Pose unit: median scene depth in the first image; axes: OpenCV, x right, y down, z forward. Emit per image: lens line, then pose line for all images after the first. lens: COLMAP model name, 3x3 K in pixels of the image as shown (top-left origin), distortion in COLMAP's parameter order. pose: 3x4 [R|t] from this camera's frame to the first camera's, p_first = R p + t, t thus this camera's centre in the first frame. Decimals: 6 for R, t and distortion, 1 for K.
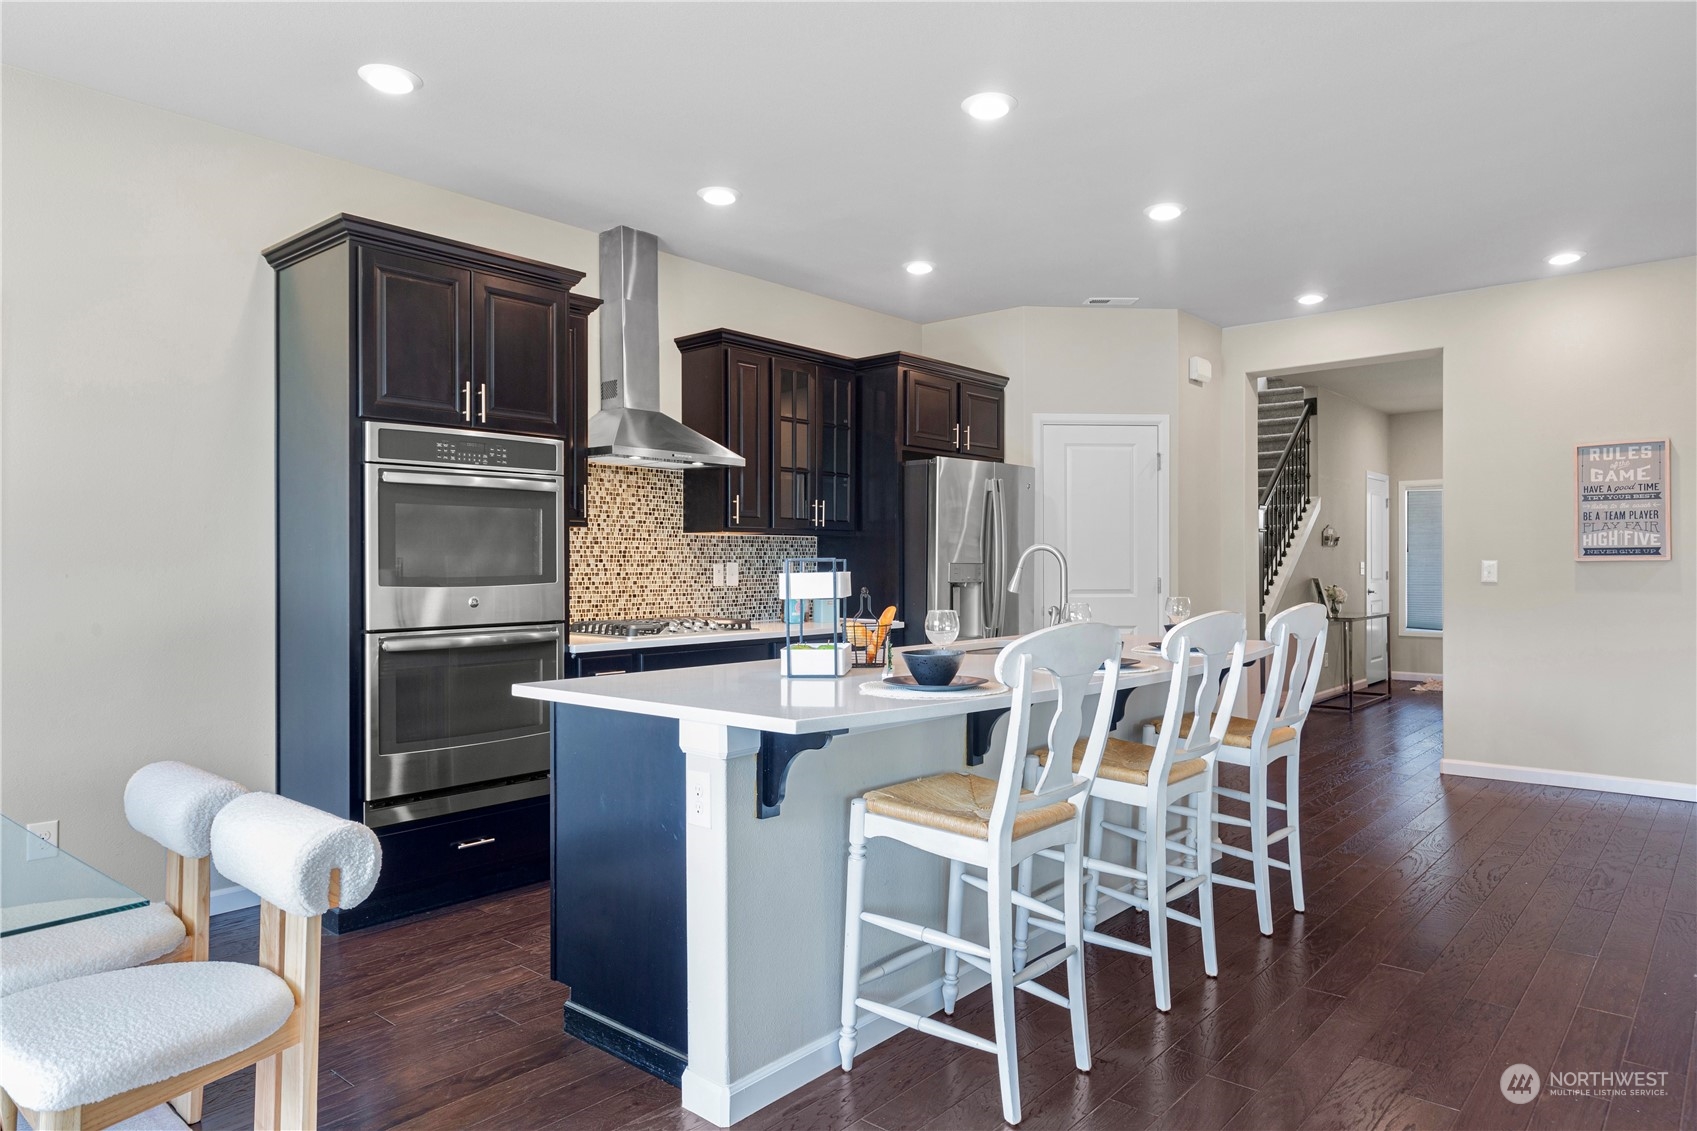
lens RADIAL K [[1056.9, 0, 846.0], [0, 1056.9, 568.5], [0, 0, 1]] dist [0.002922, 0.000678]
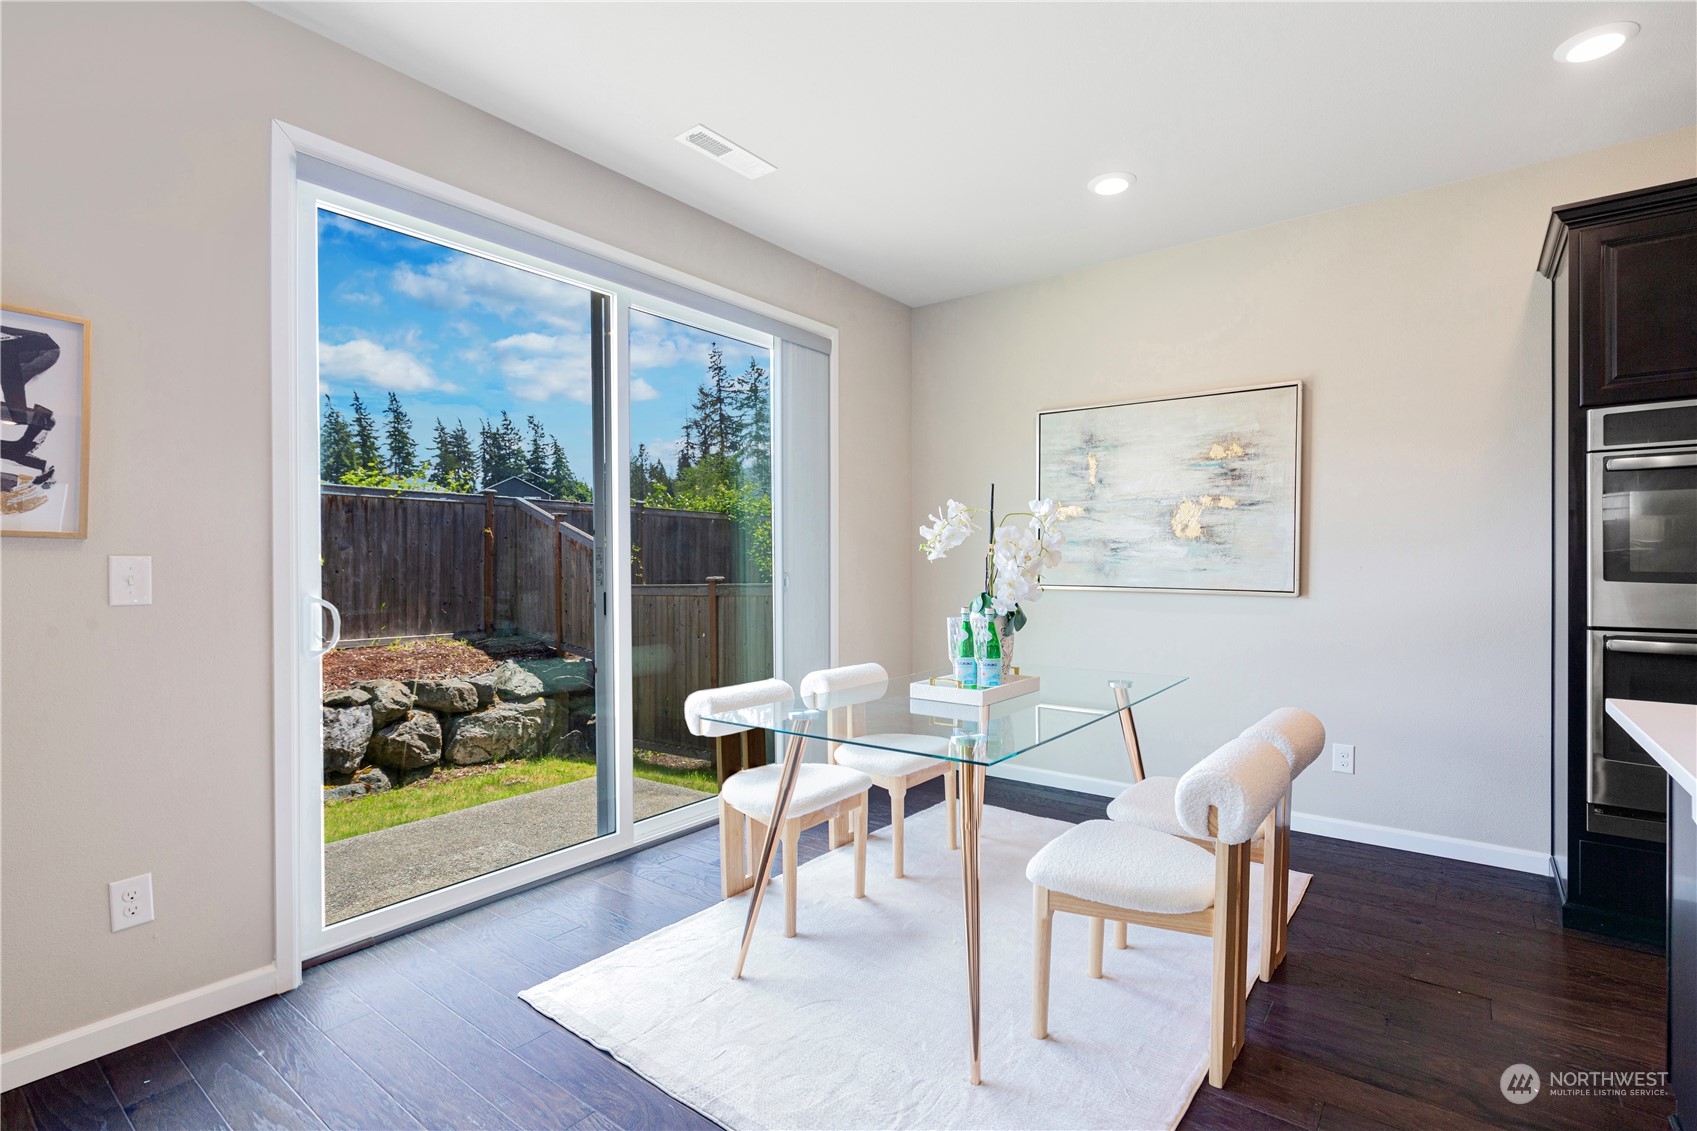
lens RADIAL K [[805.1, 0, 843.6], [0, 805.1, 564.3], [0, 0, 1]] dist [-0.004909, -0.000251]
pose [[0.054568, 0.002206, -0.998508, 0.238563], [0.003058, 0.999993, 0.002376, -0.002137], [0.998505, -0.003183, 0.054561, 0.280667]]
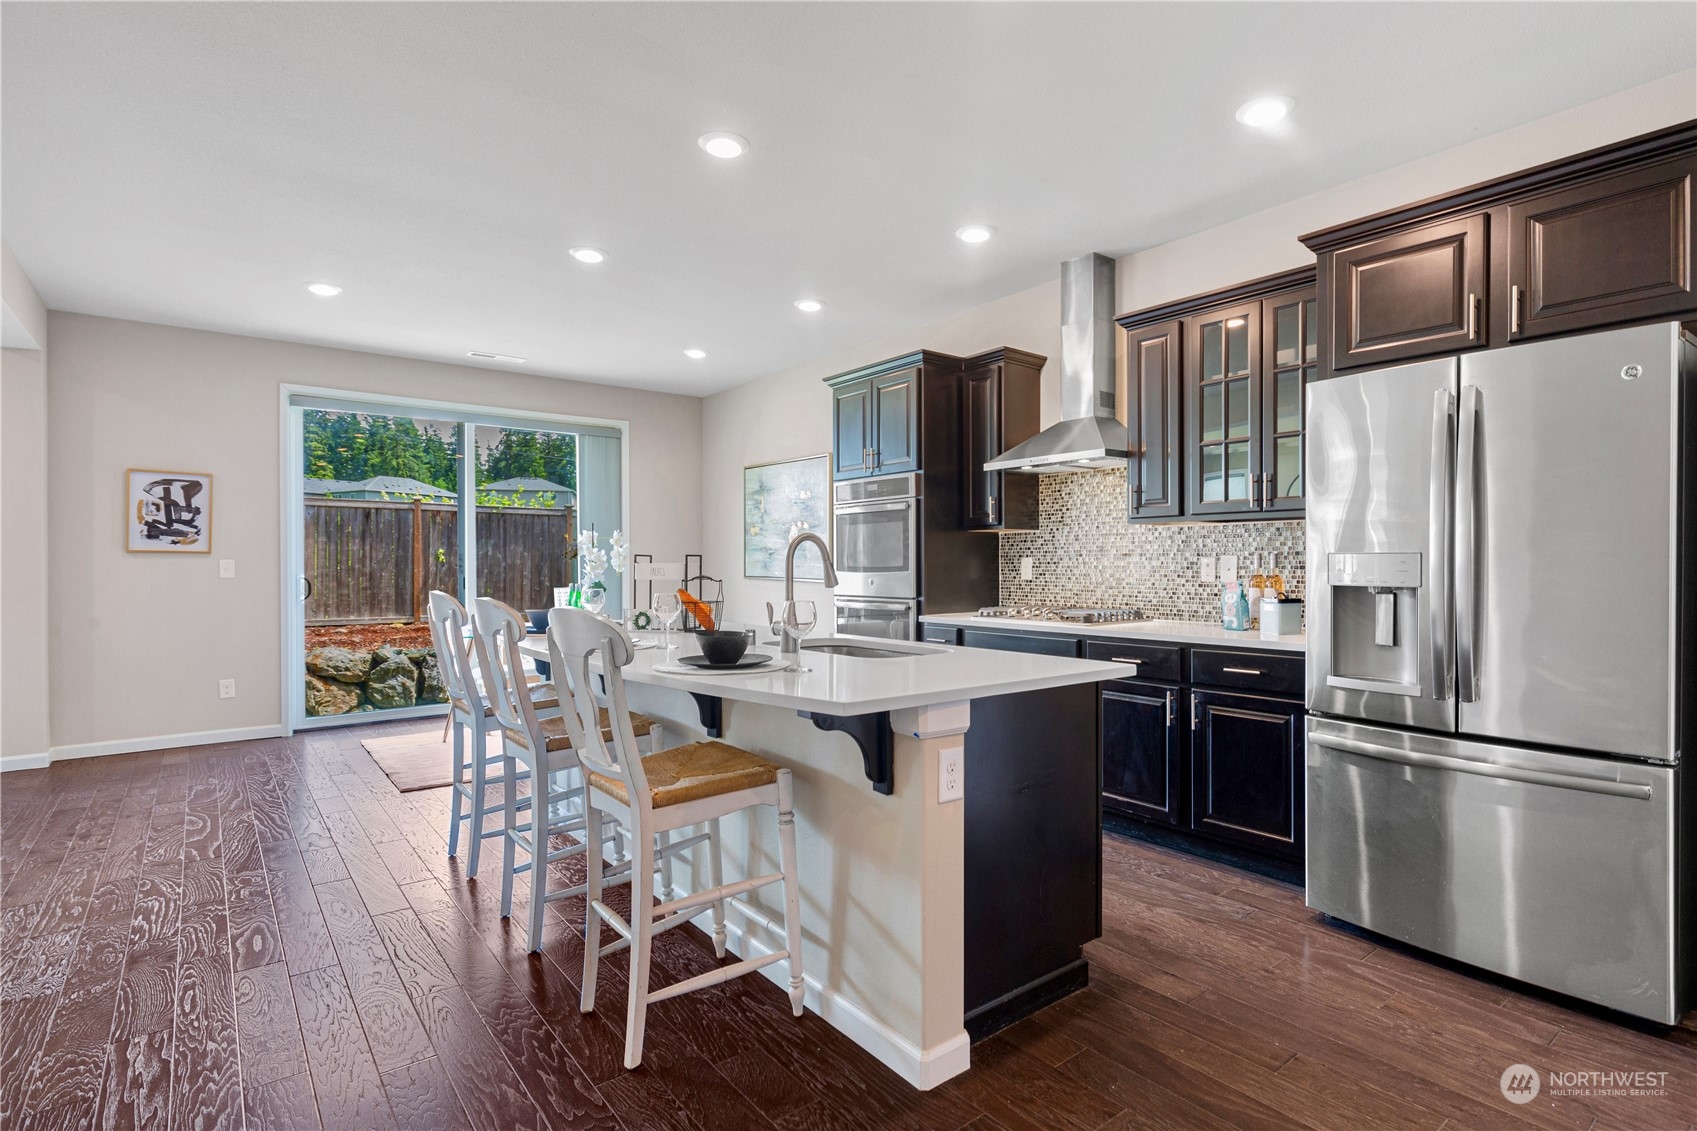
lens RADIAL K [[849.1, 0, 849.0], [0, 849.1, 560.6], [0, 0, 1]] dist [0.003431, -0.000001]
pose [[-0.192085, 0.001510, -0.981377, 1.081603], [0.002958, 0.999995, 0.000960, -0.004959], [0.981374, -0.002718, -0.192088, 1.380585]]
